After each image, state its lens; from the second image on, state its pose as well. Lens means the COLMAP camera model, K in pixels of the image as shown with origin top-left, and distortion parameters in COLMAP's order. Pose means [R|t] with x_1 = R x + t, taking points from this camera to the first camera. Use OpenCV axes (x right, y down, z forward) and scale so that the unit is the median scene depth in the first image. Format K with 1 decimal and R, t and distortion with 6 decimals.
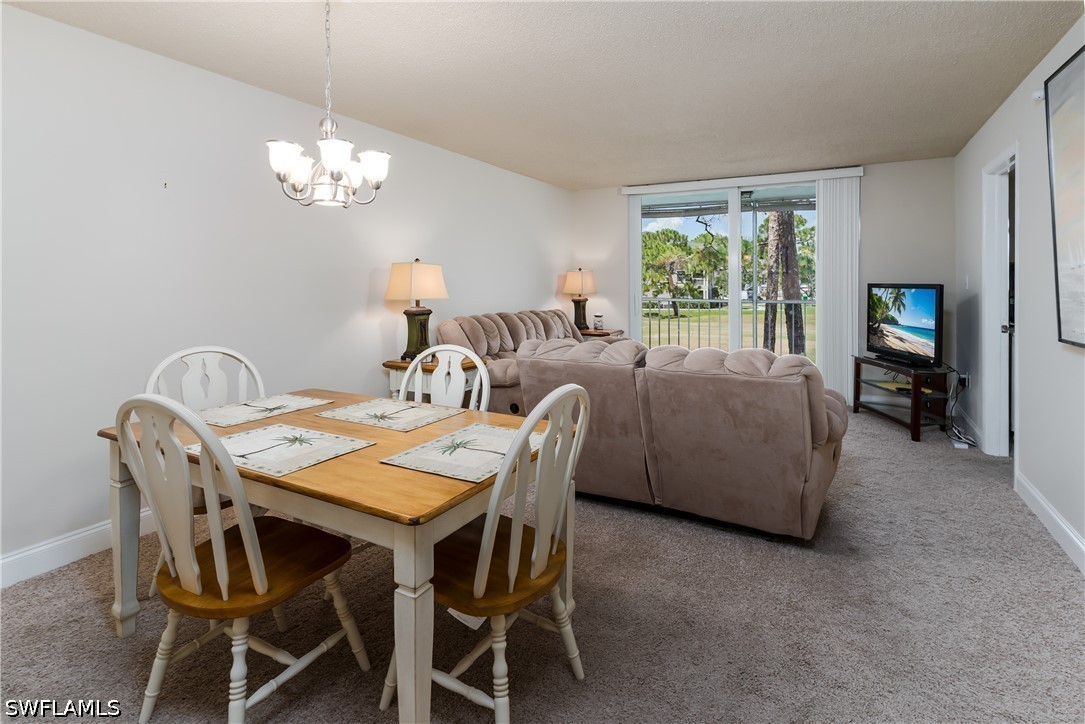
lens RADIAL K [[541.7, 0, 542.0], [0, 541.7, 282.1], [0, 0, 1]] dist [0.000350, 0.000120]
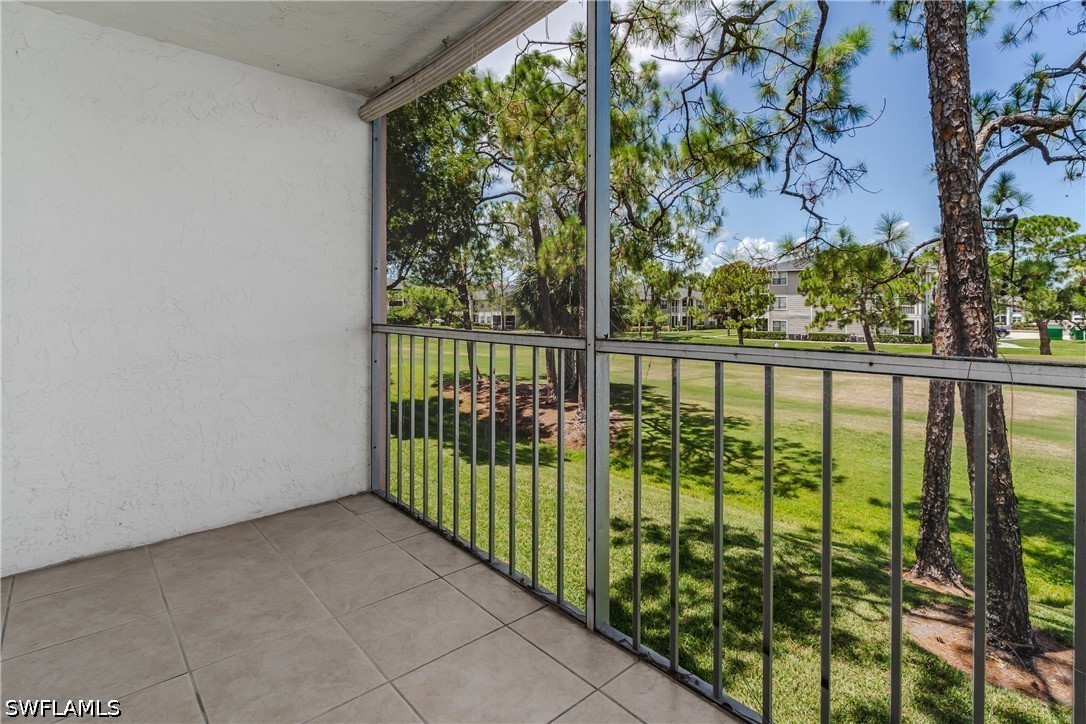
lens RADIAL K [[534.1, 0, 543.3], [0, 534.1, 301.3], [0, 0, 1]] dist [0.029737, -0.025853]
pose [[0.942819, 0.000219, -0.333304, 0.581102], [-0.005398, 0.999879, -0.014612, 0.023565], [0.333261, 0.015575, 0.942706, 0.978317]]
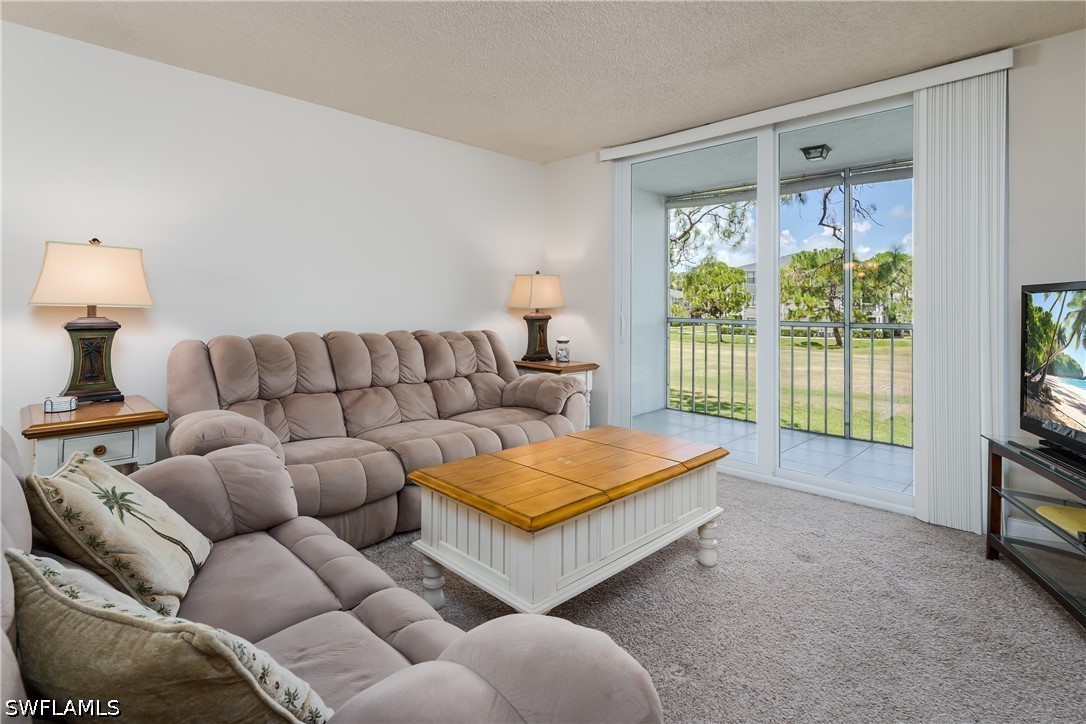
lens RADIAL K [[534.1, 0, 543.3], [0, 534.1, 301.3], [0, 0, 1]] dist [0.029737, -0.025853]
pose [[0.961855, 0.005234, -0.273511, 0.263571], [-0.007946, 0.999930, -0.008807, 0.018302], [0.273445, 0.010644, 0.961829, 0.348903]]
